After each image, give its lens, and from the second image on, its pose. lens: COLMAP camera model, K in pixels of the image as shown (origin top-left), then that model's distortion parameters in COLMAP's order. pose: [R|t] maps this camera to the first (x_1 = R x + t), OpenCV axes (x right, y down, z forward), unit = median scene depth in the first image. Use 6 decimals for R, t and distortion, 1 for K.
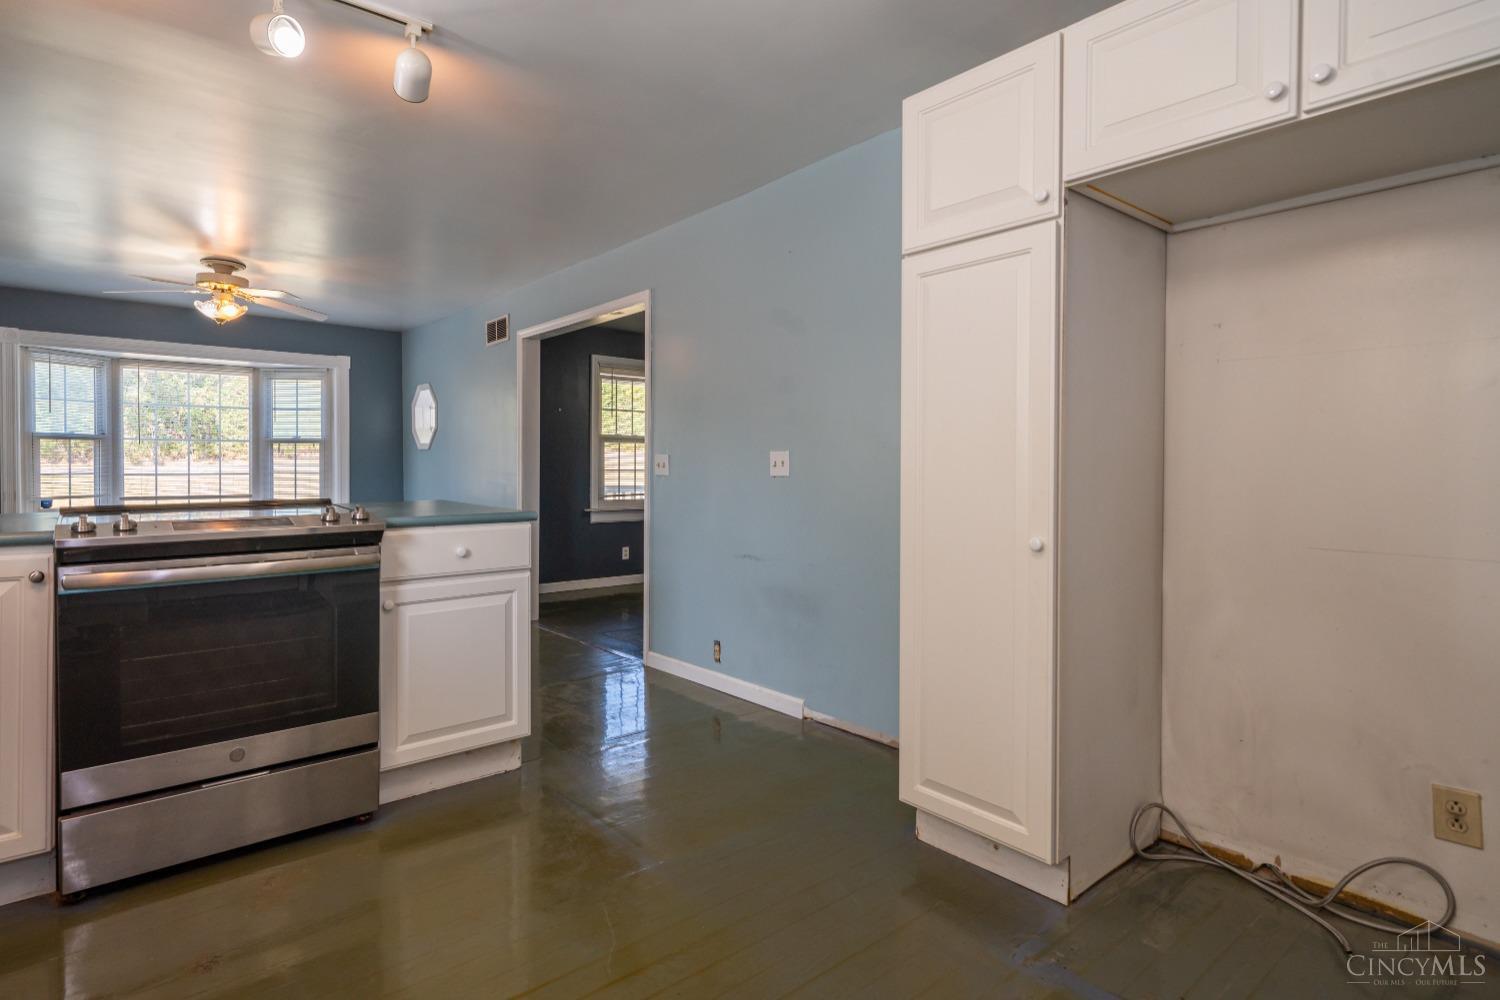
lens RADIAL K [[774.6, 0, 692.3], [0, 774.6, 474.4], [0, 0, 1]] dist [0.001846, 0.000610]
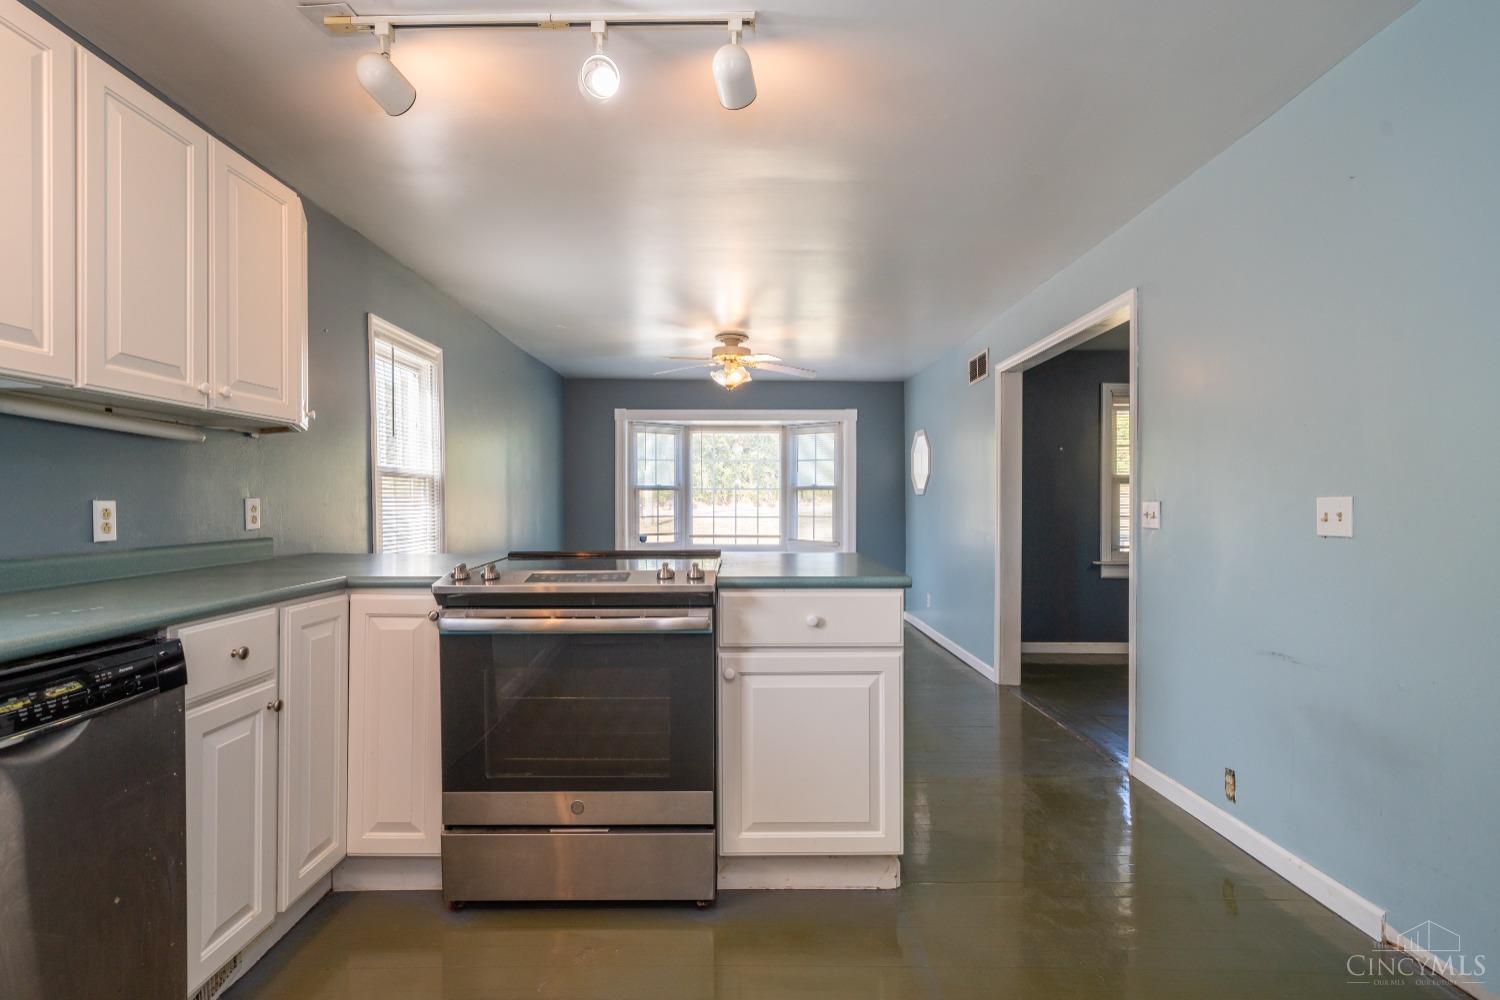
lens RADIAL K [[717.4, 0, 736.3], [0, 717.4, 501.9], [0, 0, 1]] dist [0.001971, 0.000677]
pose [[0.784922, -0.003826, -0.619583, 0.063715], [-0.007328, 0.999854, -0.015458, -0.009074], [0.619552, 0.016673, 0.784779, 0.162570]]
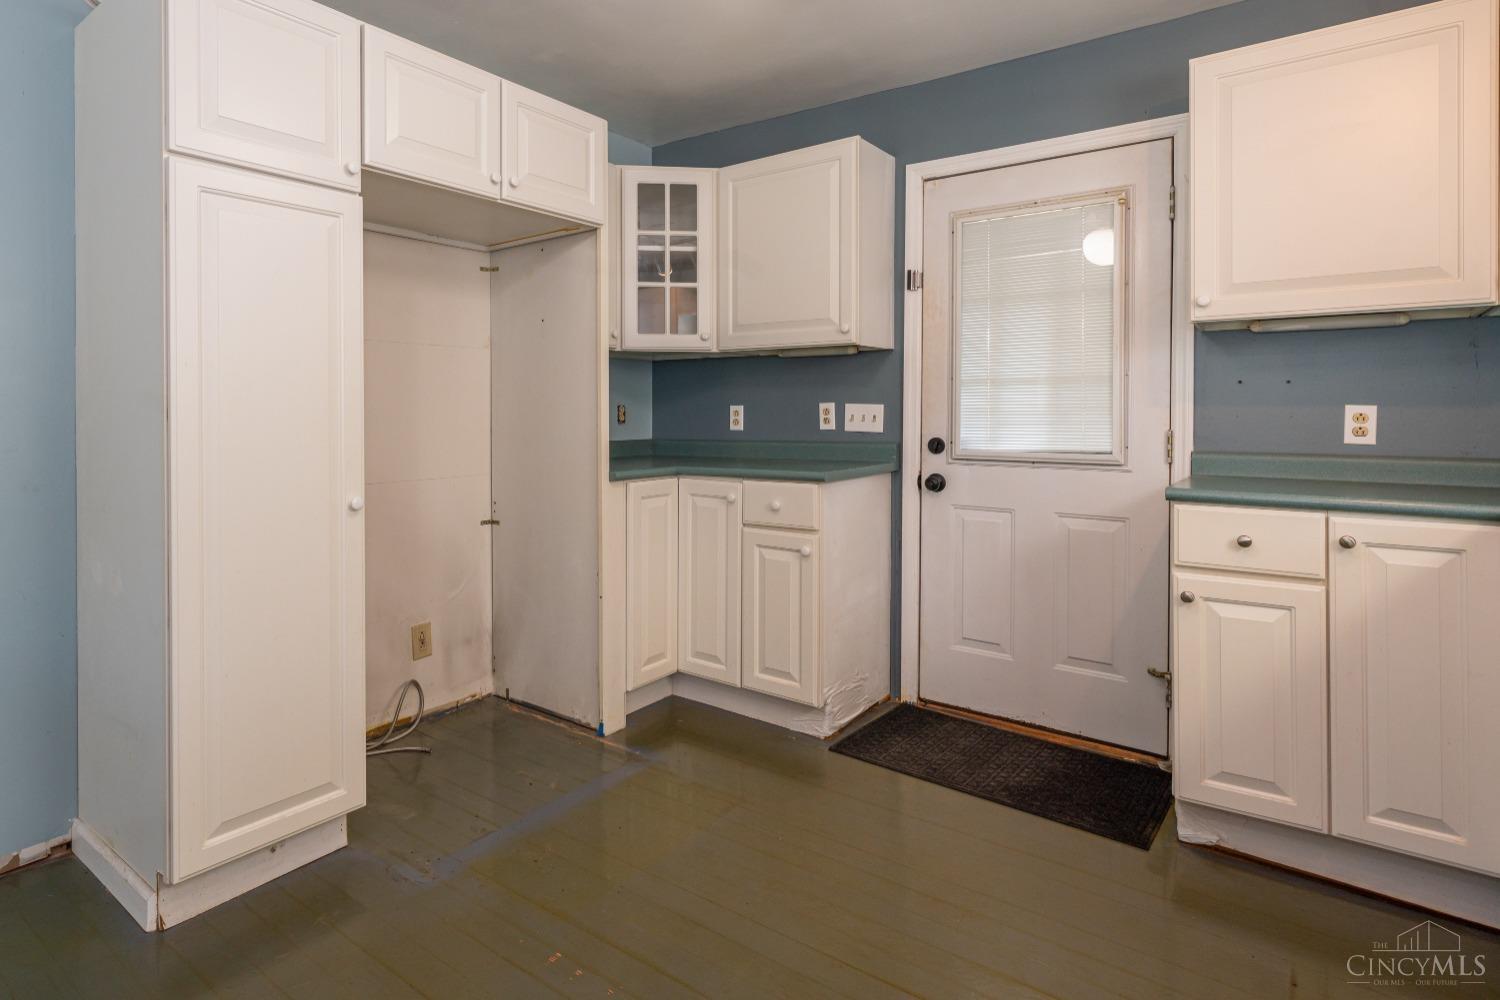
lens RADIAL K [[800.5, 0, 636.7], [0, 800.5, 411.7], [0, 0, 1]] dist [0.001166, 0.000424]
pose [[-0.211258, -0.002601, 0.977427, -0.251568], [0.020209, 0.999771, 0.007028, -0.011888], [-0.977221, 0.021237, -0.211157, 0.316935]]
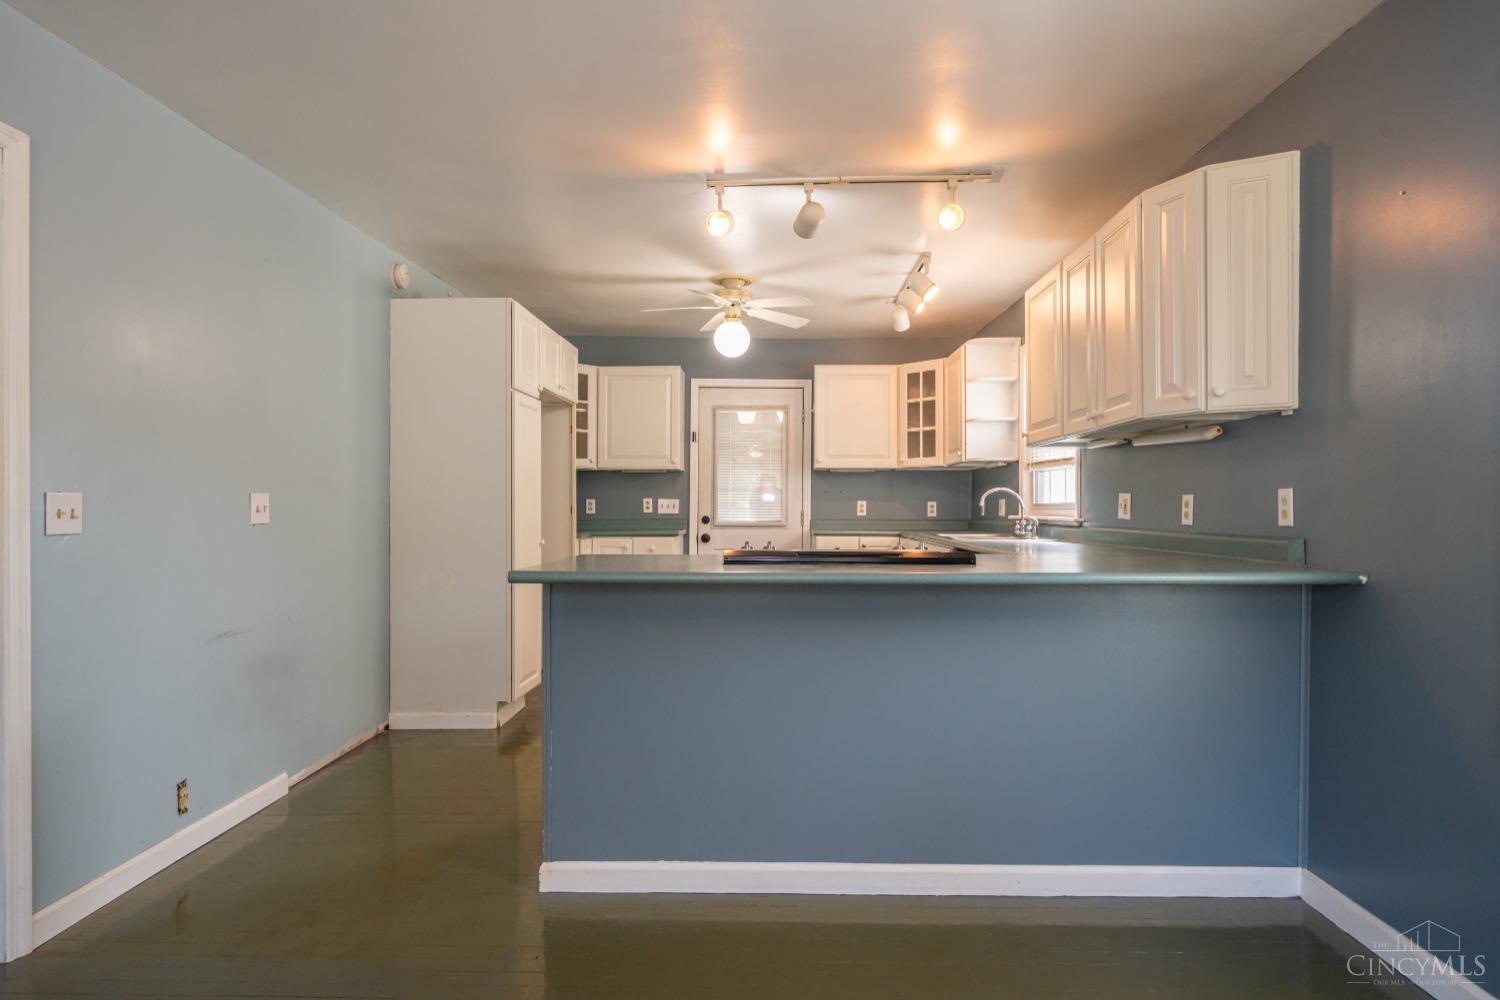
lens RADIAL K [[870.3, 0, 750.0], [0, 870.3, 500.0], [0, 0, 1]] dist [-0.000226, -0.000159]
pose [[-0.771655, 0.002409, 0.636036, -0.604361], [0.009383, 0.999927, 0.007596, -0.017228], [-0.635972, 0.011829, -0.771622, 0.948444]]
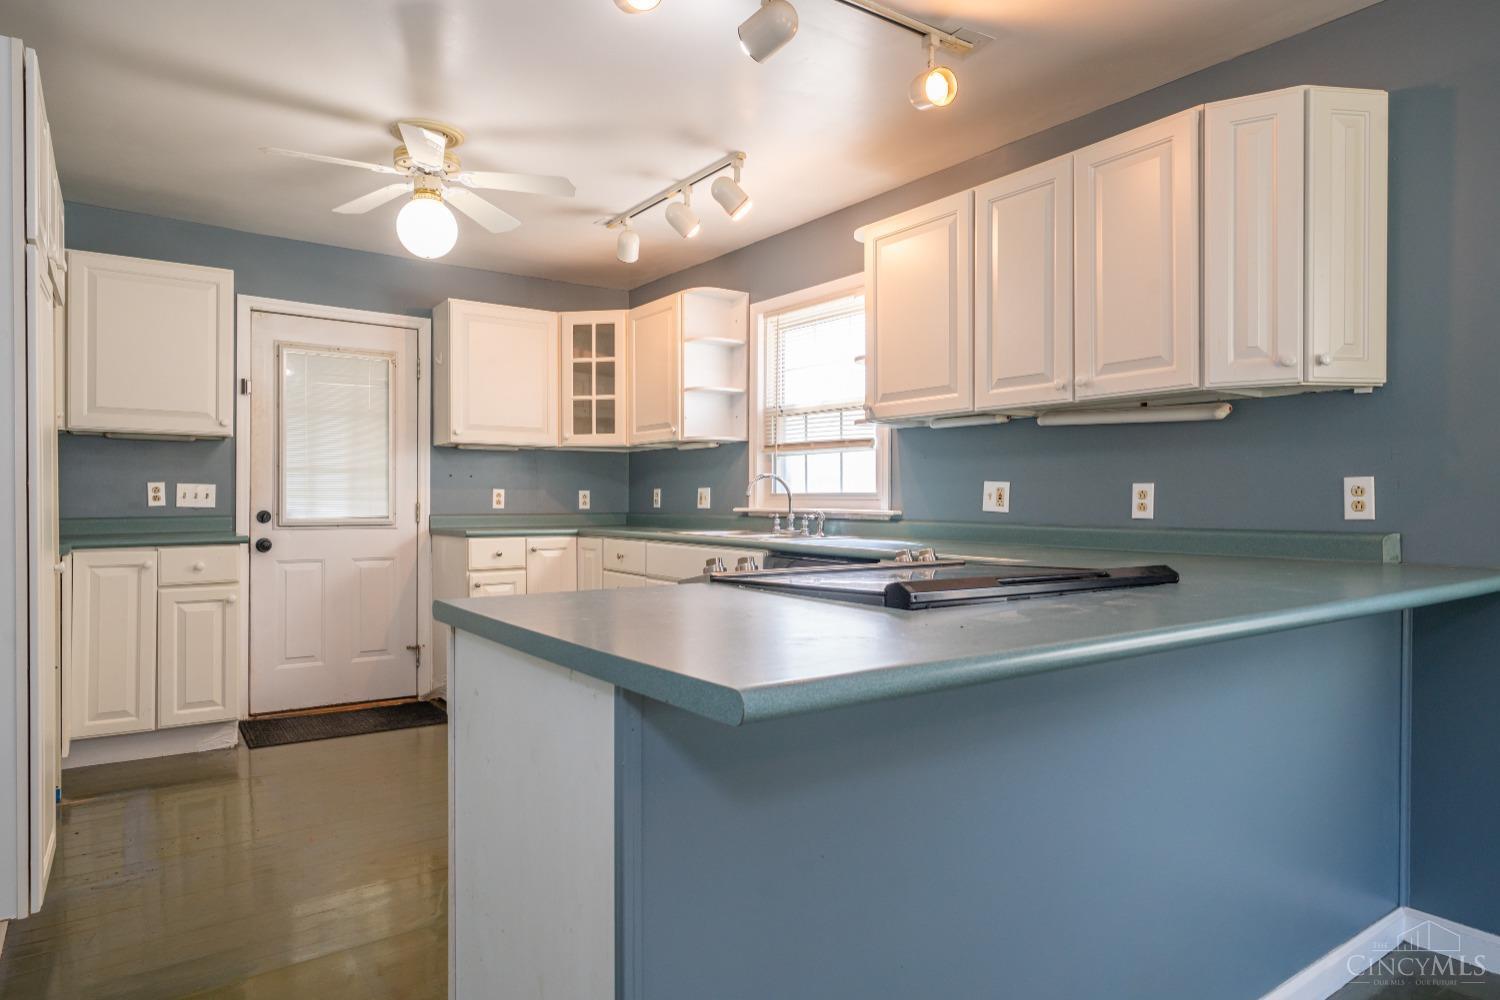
lens RADIAL K [[895.3, 0, 750.0], [0, 895.3, 500.0], [0, 0, 1]] dist [-0.000057, -0.000236]
pose [[-0.999047, -0.003948, 0.043467, -0.225382], [-0.003040, 0.999776, 0.020932, -0.013826], [-0.043540, 0.020780, -0.998836, 0.827676]]
